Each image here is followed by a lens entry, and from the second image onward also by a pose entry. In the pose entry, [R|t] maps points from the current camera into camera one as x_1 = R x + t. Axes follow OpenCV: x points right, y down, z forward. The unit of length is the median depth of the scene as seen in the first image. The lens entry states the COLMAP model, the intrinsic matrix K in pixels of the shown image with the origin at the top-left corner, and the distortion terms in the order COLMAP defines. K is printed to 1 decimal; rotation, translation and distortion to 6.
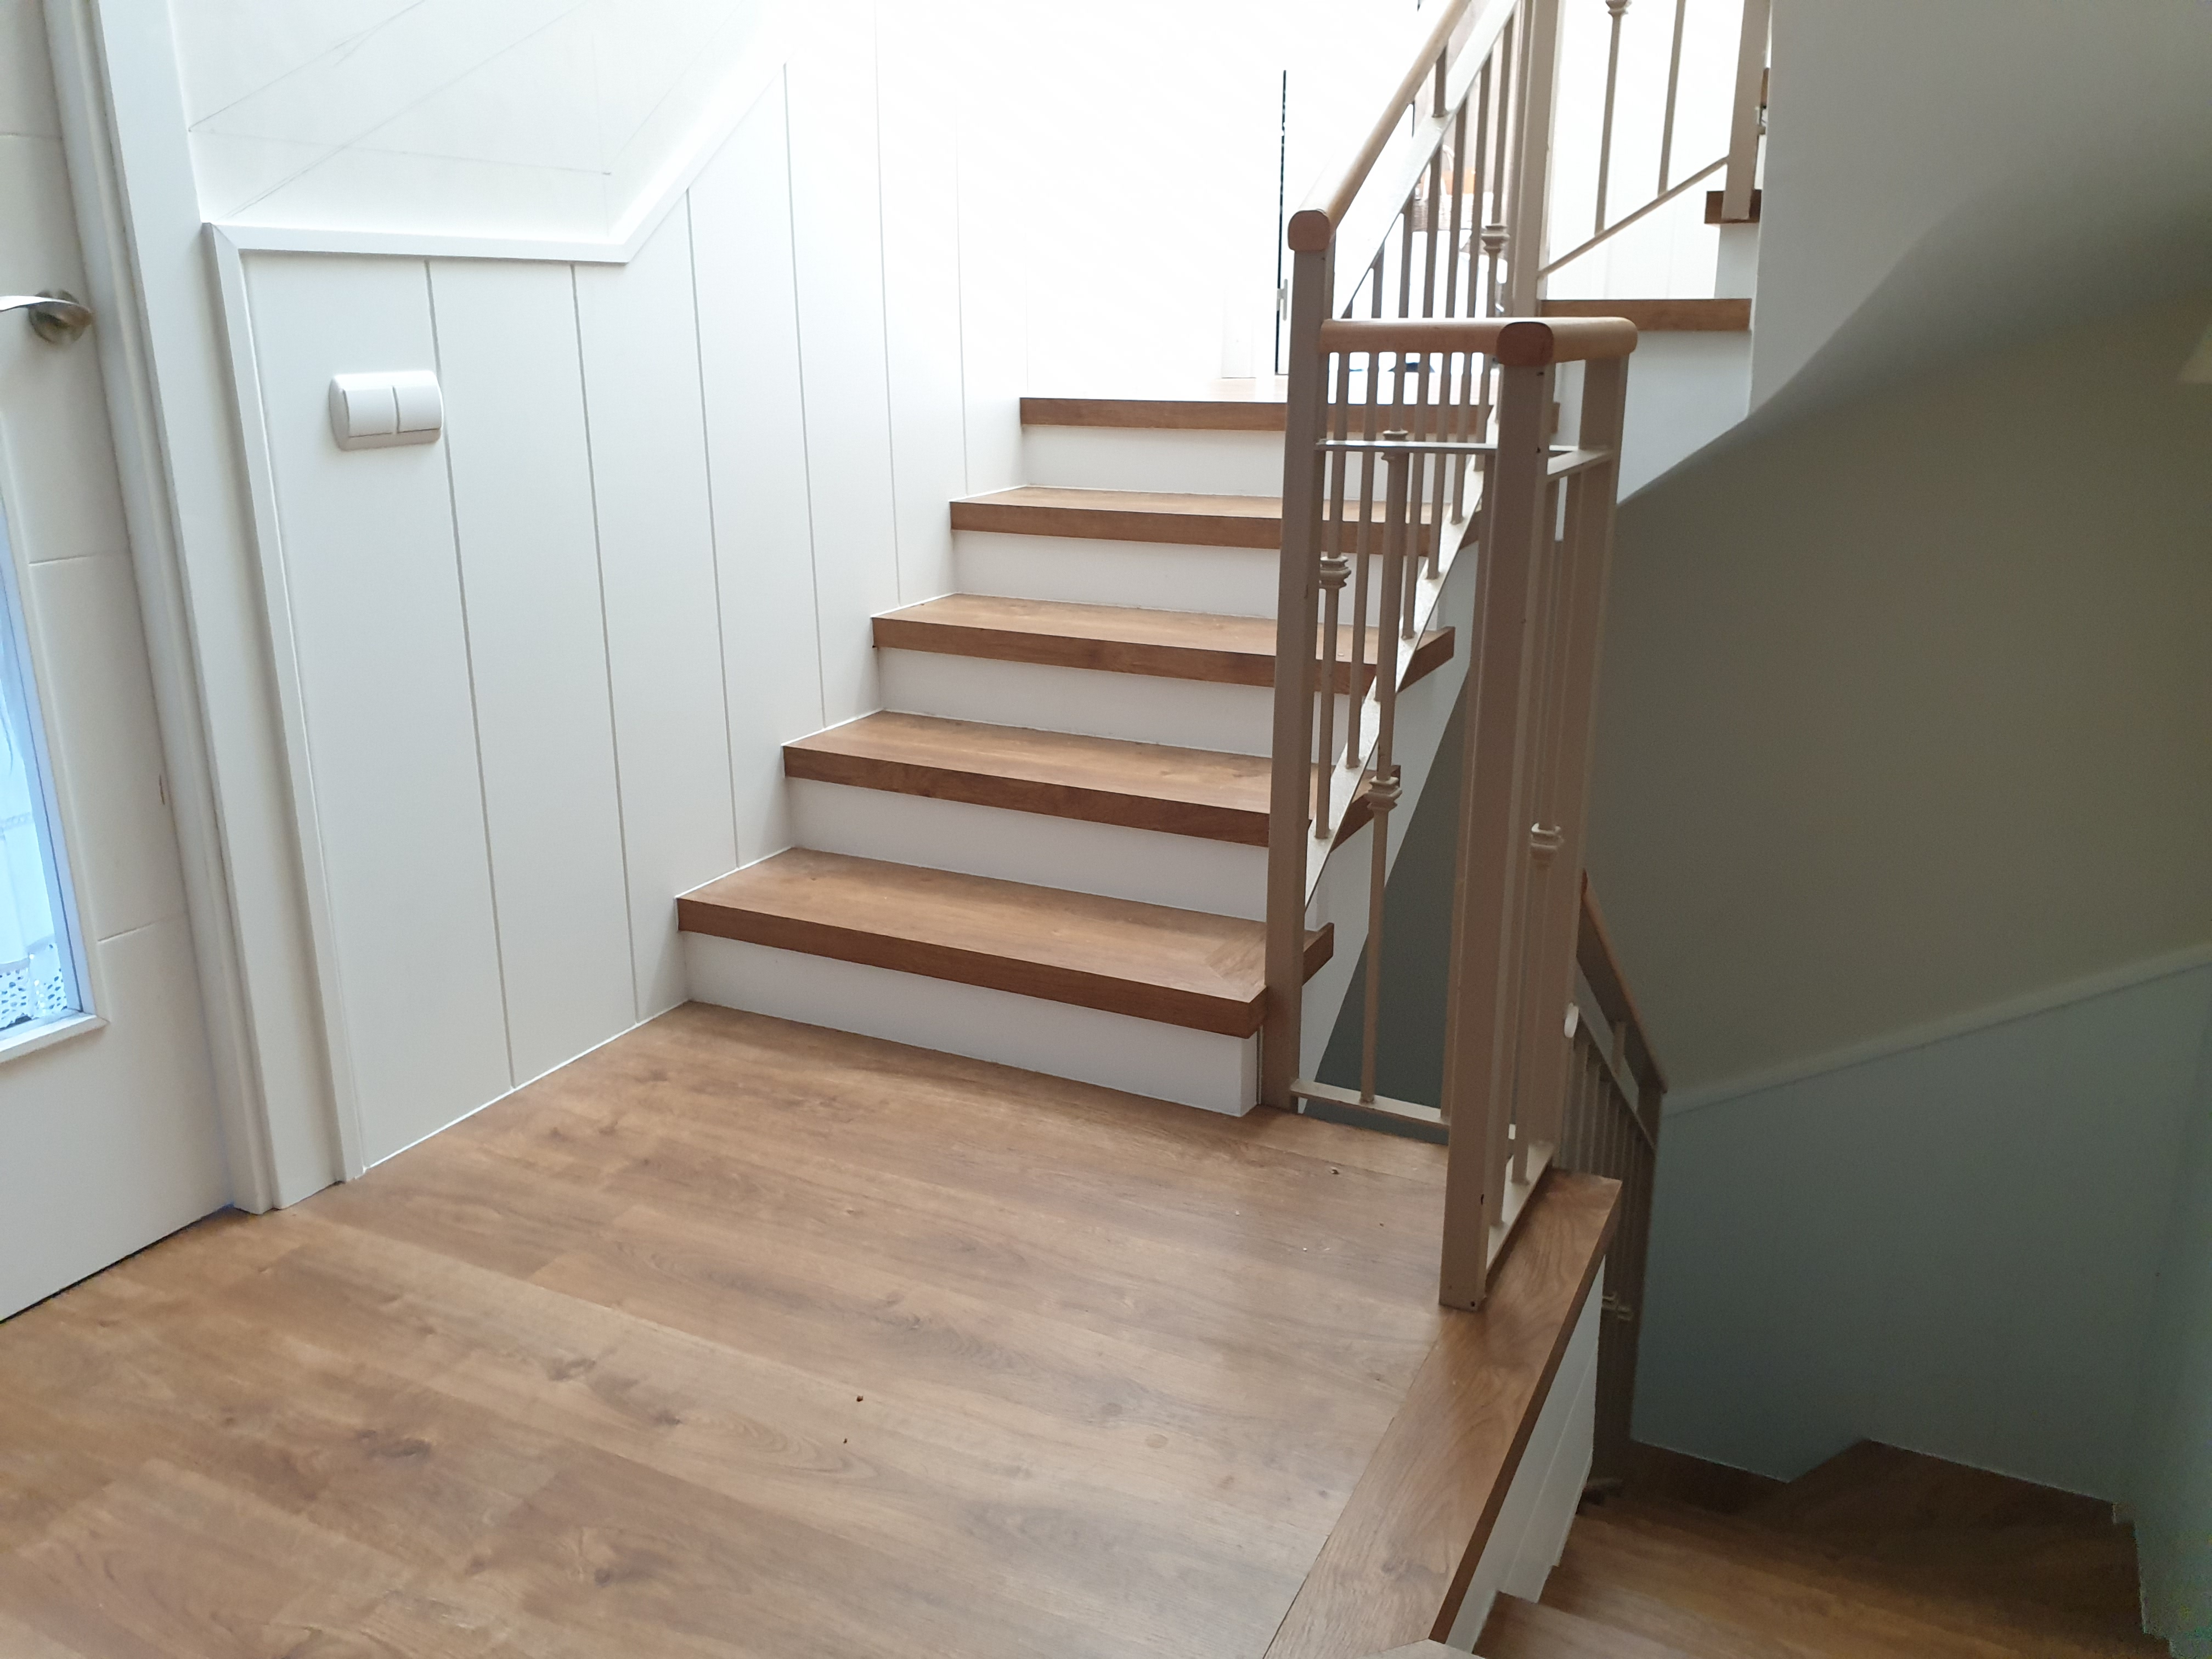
lens RADIAL K [[1710.6, 0, 1106.0], [0, 1710.6, 829.5], [0, 0, 1]] dist [-0.002558, -0.001364]
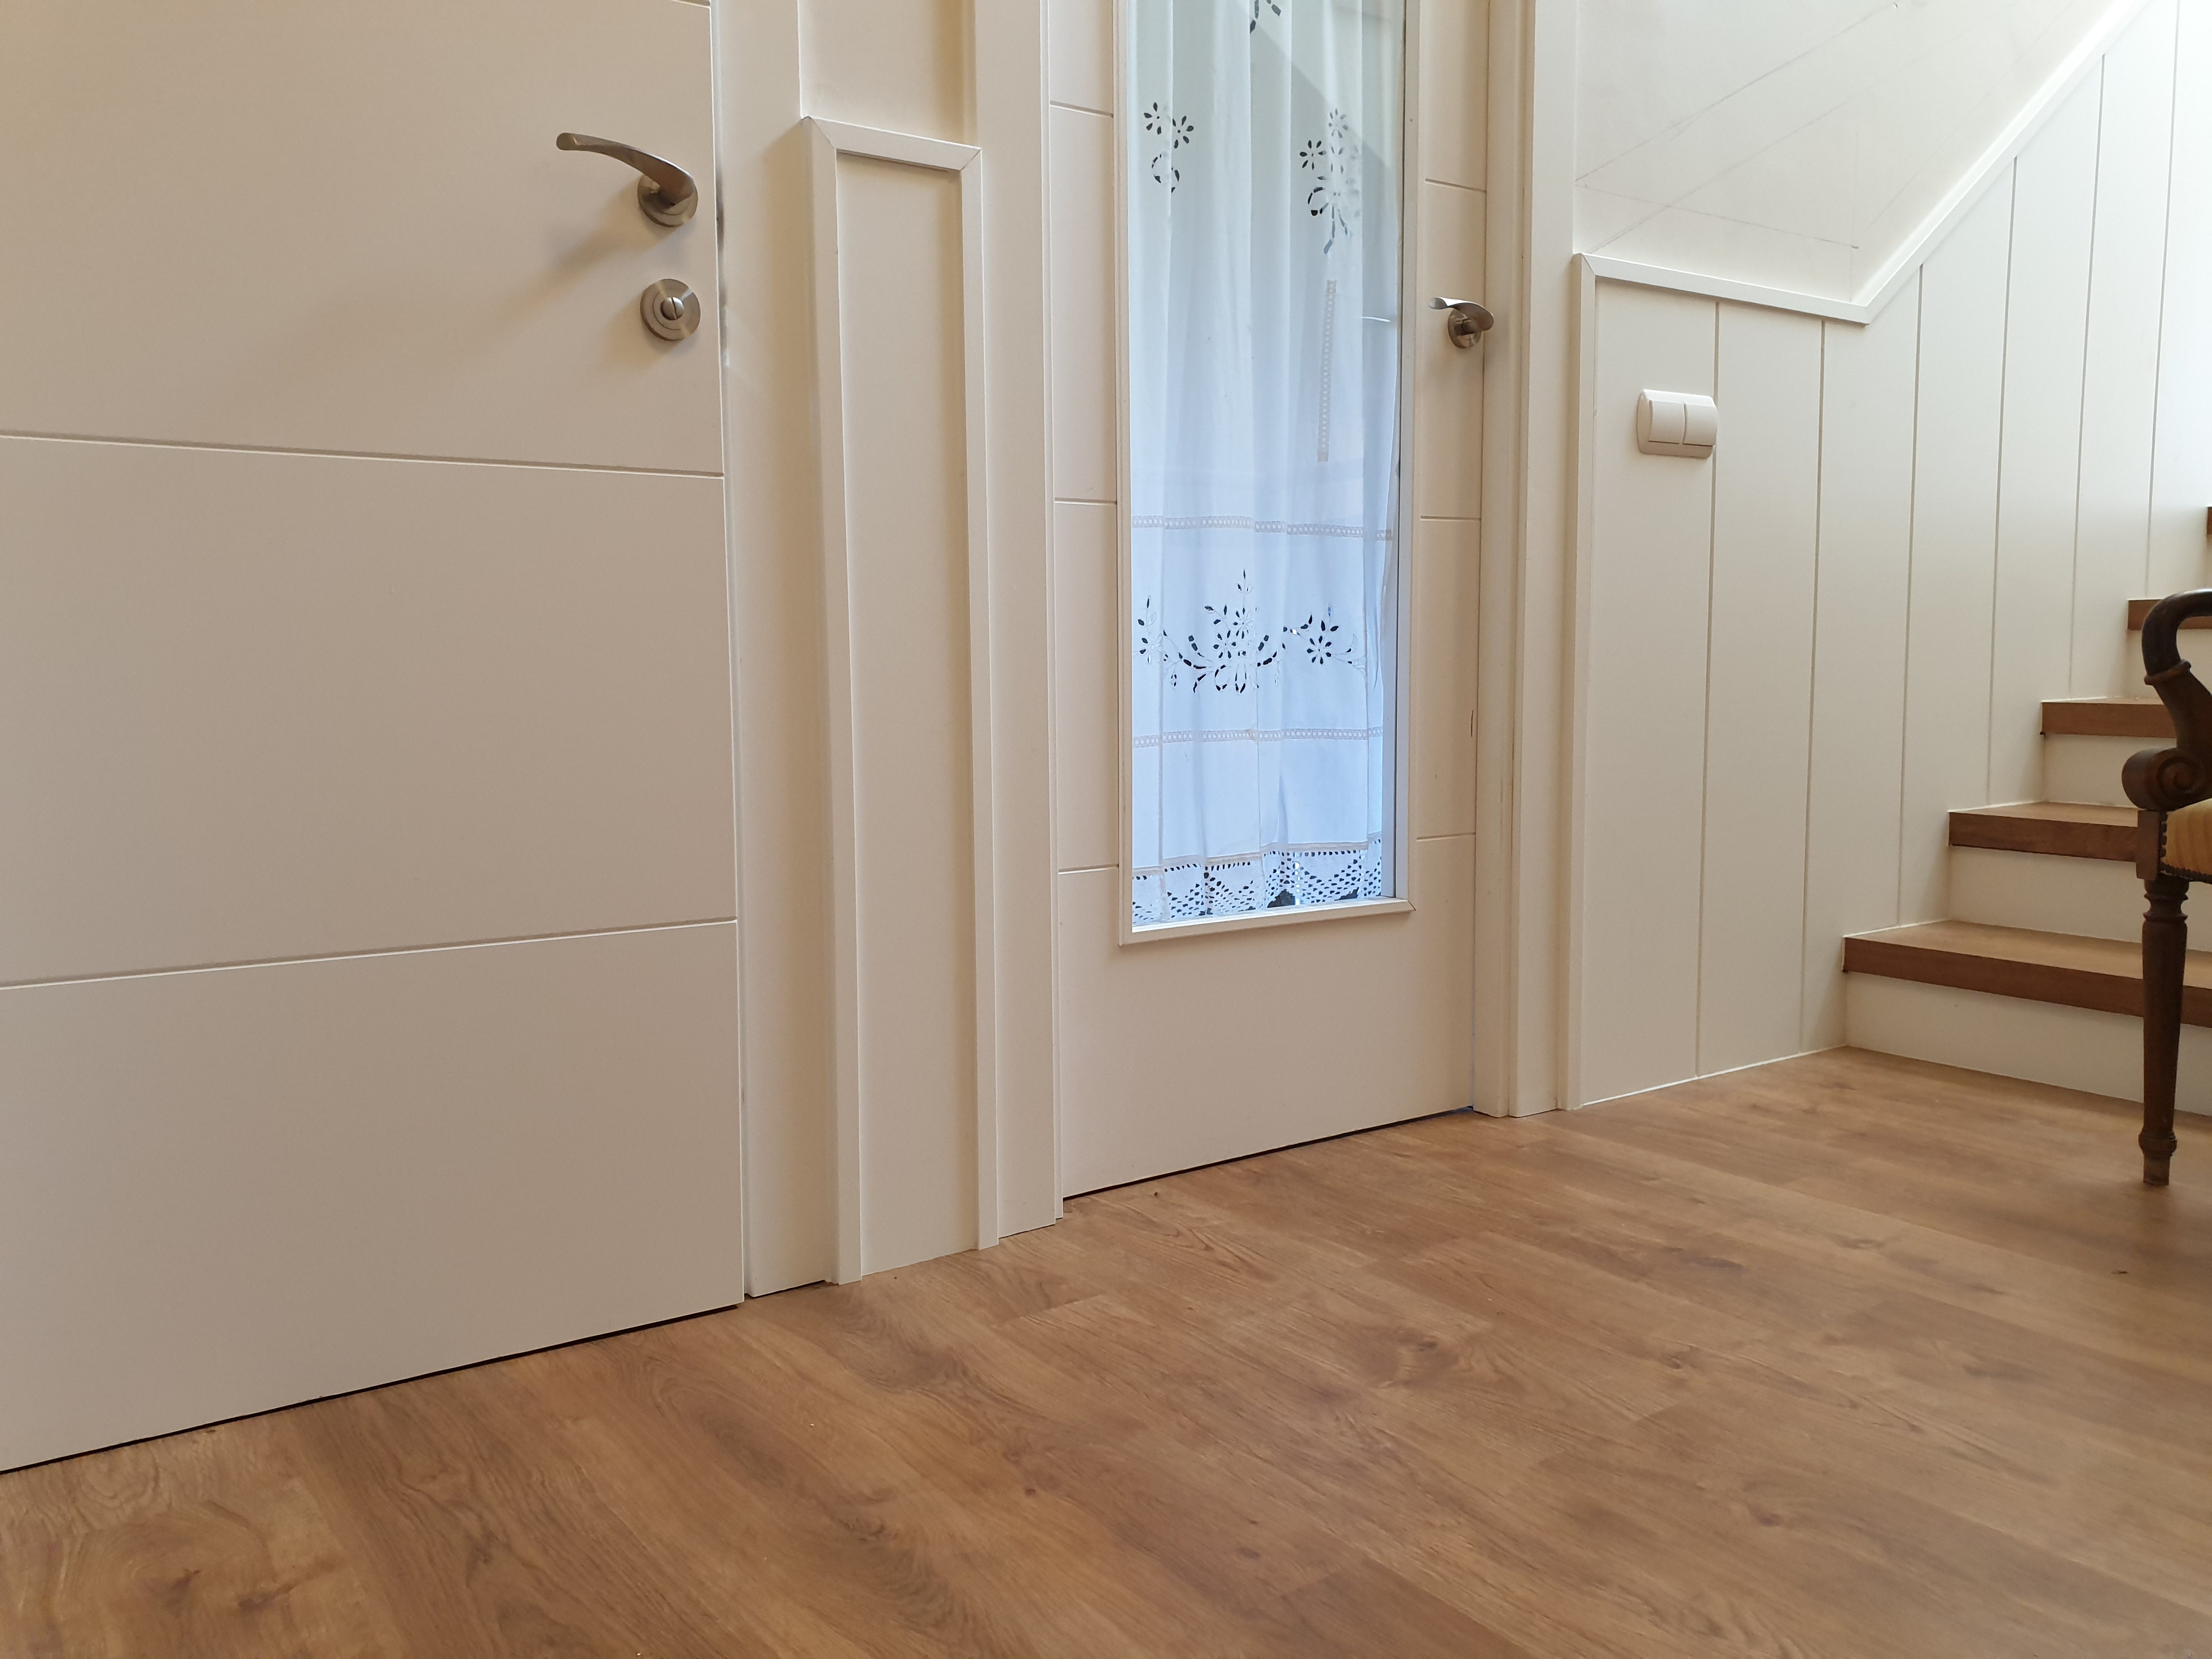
lens RADIAL K [[1710.6, 0, 1106.0], [0, 1710.6, 829.5], [0, 0, 1]] dist [-0.002558, -0.001364]
pose [[0.876293, 0.038989, -0.480199, -0.202757], [-0.133182, 0.977484, -0.163672, 0.268088], [0.463005, 0.207378, 0.861754, -0.110637]]
